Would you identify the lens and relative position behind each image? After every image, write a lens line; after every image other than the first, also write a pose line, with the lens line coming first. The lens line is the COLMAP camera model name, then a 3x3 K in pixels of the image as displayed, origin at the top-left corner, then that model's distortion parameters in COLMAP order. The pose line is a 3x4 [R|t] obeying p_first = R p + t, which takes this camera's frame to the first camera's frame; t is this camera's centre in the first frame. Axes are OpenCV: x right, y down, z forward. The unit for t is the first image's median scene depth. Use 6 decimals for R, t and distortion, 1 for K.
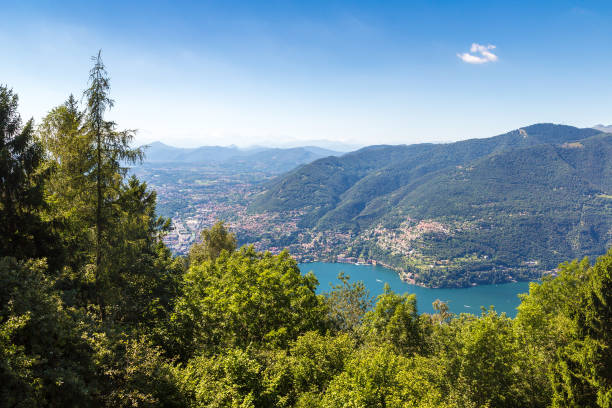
lens RADIAL K [[475.8, 0, 306.0], [0, 475.8, 204.0], [0, 0, 1]] dist [0.039008, 0.000442]
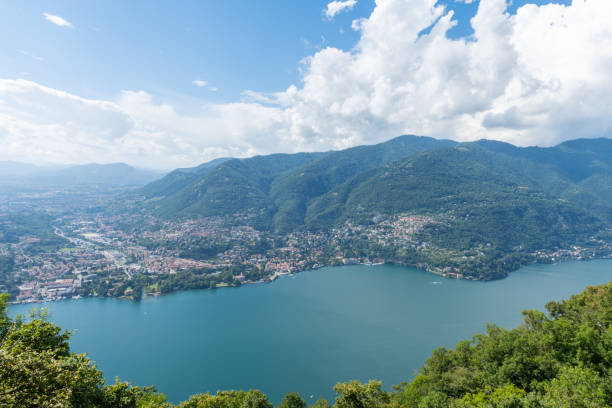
lens RADIAL K [[411.4, 0, 306.0], [0, 411.4, 204.0], [0, 0, 1]] dist [0.033528, 0.000379]
pose [[0.891923, -0.028503, 0.451287, -0.325803], [0.044904, 0.998661, -0.025674, 0.027902], [-0.449951, 0.043164, 0.892009, 0.357527]]
